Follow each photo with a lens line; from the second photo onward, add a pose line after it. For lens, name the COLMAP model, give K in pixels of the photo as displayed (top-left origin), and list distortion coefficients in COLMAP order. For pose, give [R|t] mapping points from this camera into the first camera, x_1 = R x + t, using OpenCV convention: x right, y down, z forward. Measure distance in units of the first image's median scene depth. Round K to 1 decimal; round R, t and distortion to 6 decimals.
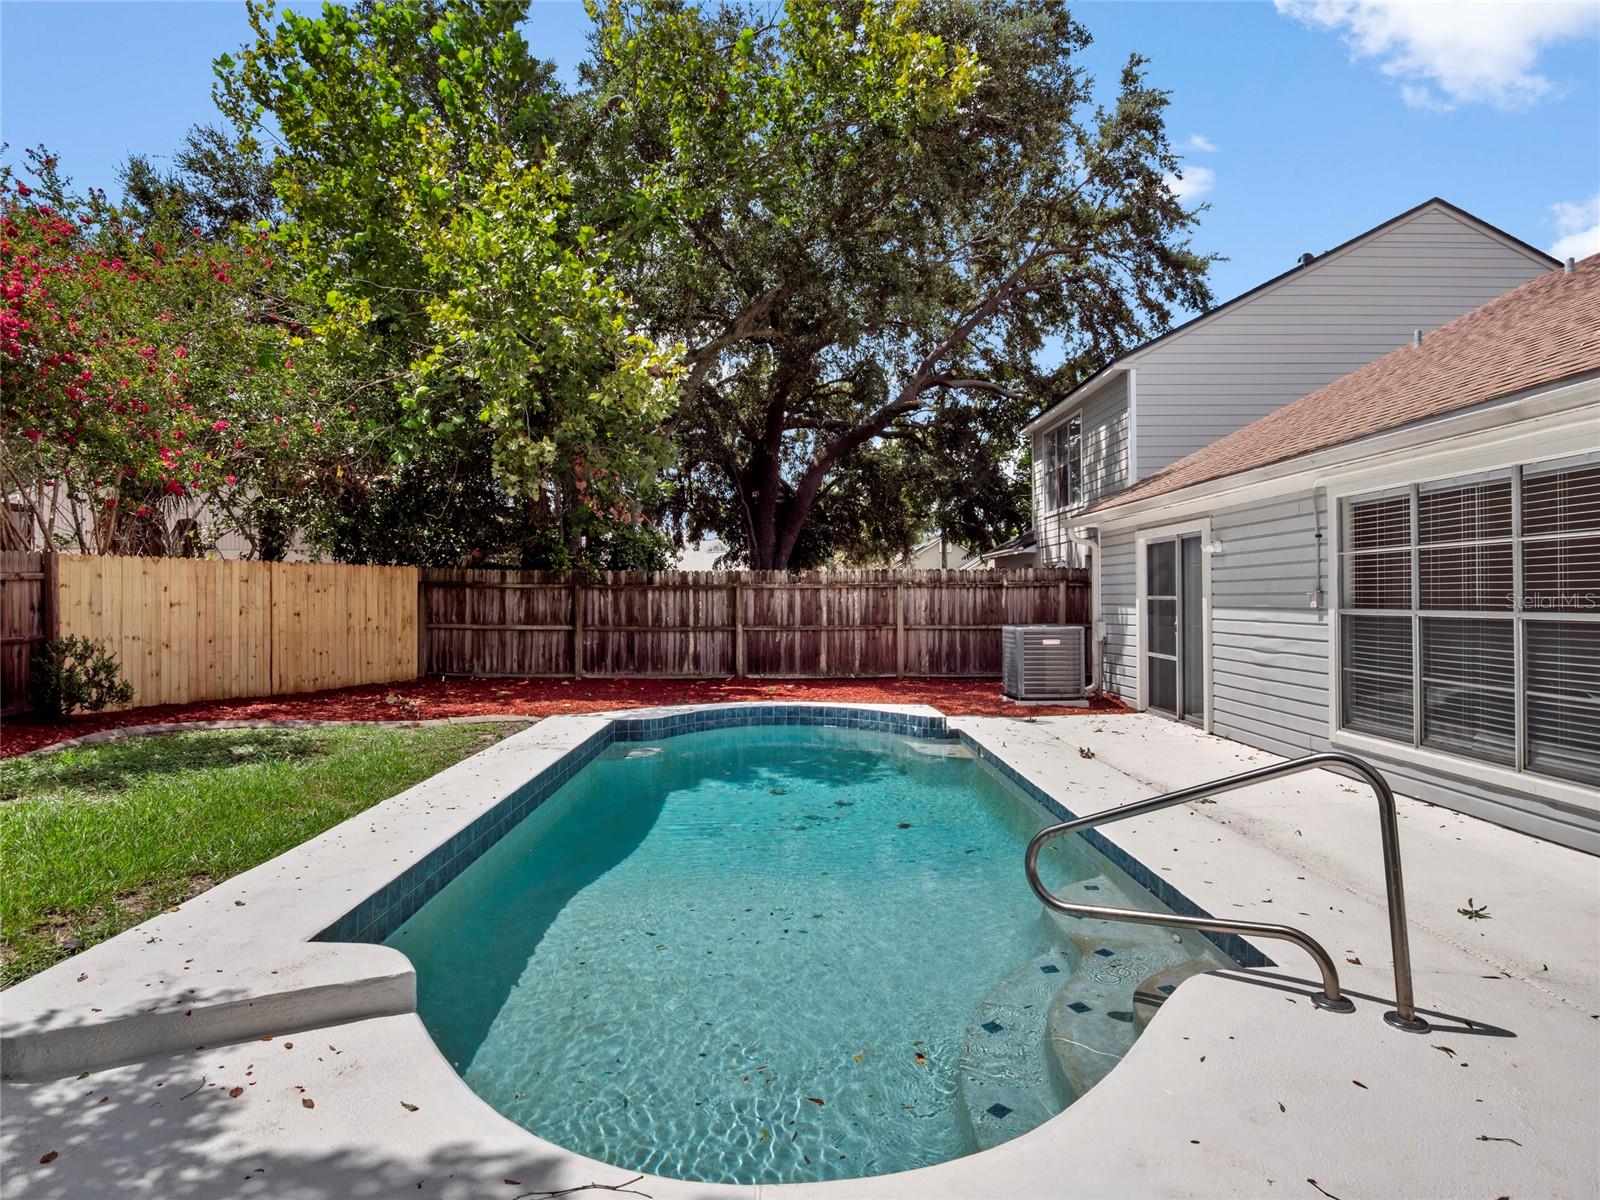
lens RADIAL K [[959.8, 0, 798.7], [0, 959.8, 609.9], [0, 0, 1]] dist [-0.028667, 0.006900]
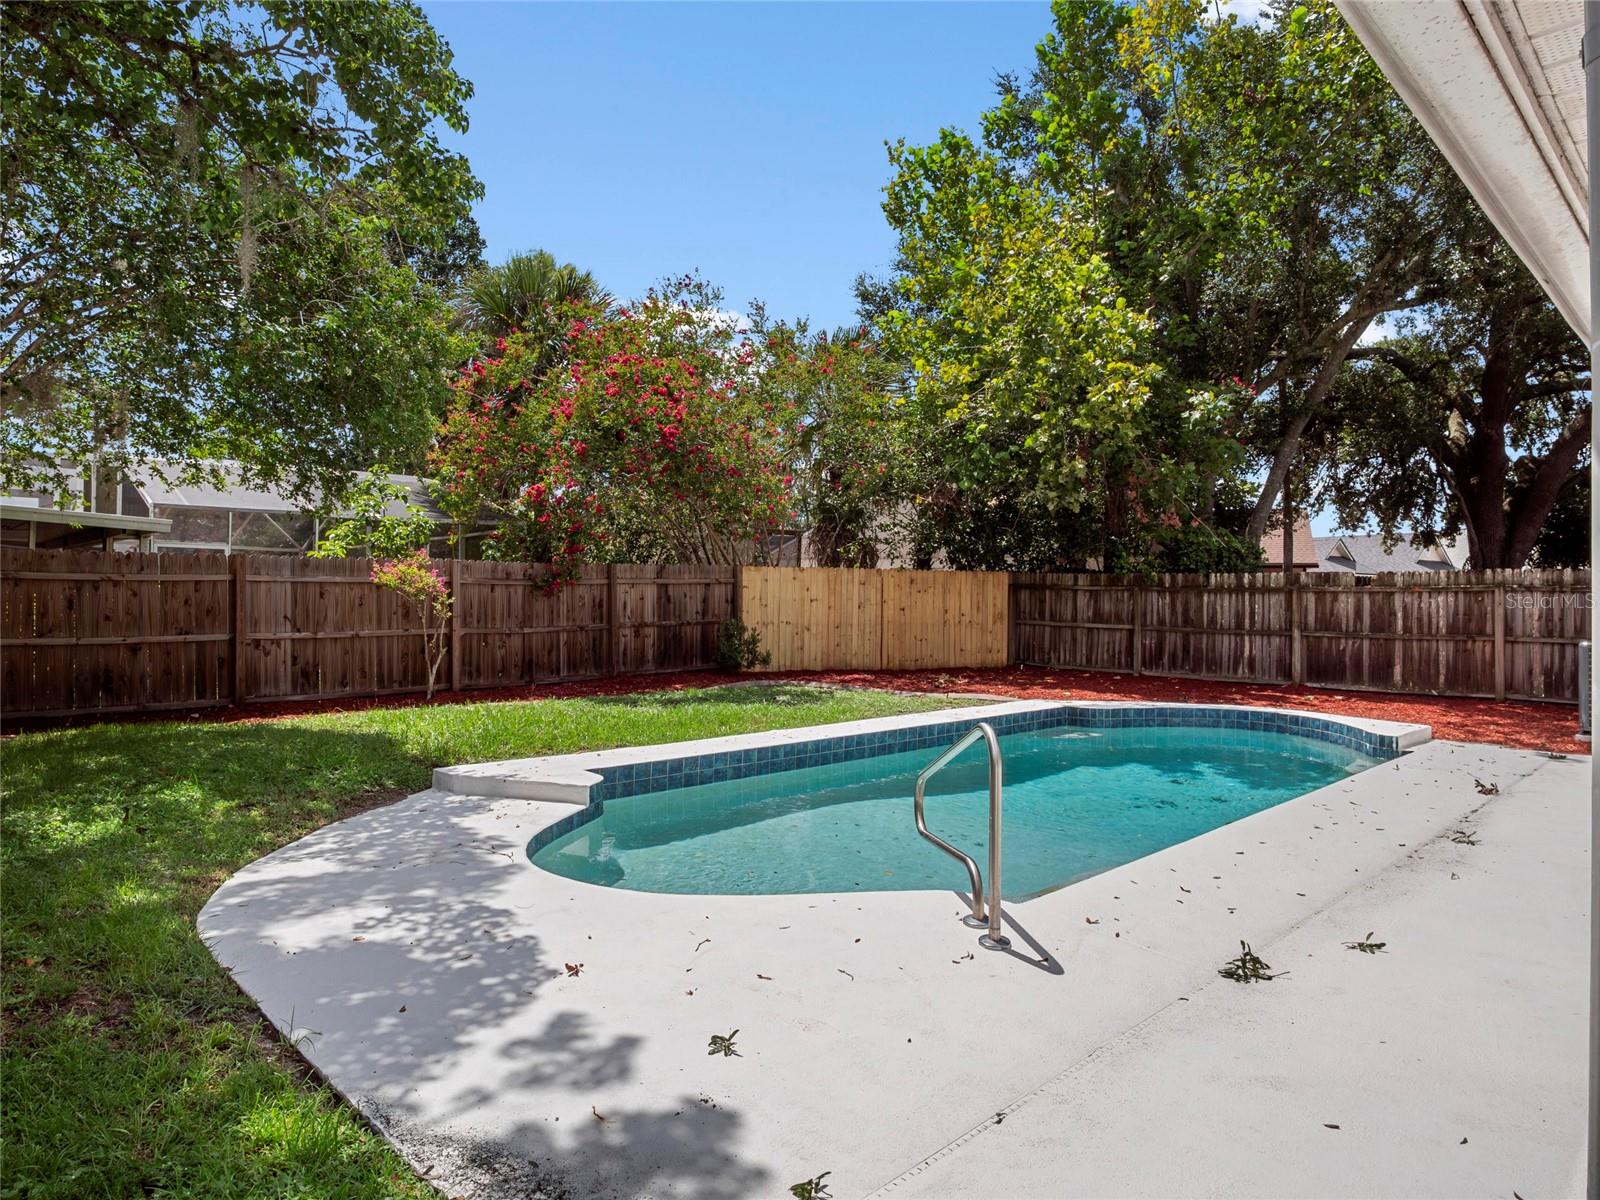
lens RADIAL K [[959.8, 0, 802.7], [0, 959.8, 594.0], [0, 0, 1]] dist [-0.028667, 0.006900]
pose [[0.698127, 0.007221, -0.715938, 0.272093], [-0.020148, 0.999751, -0.009564, -0.000847], [0.715690, 0.021102, 0.698099, -0.013747]]
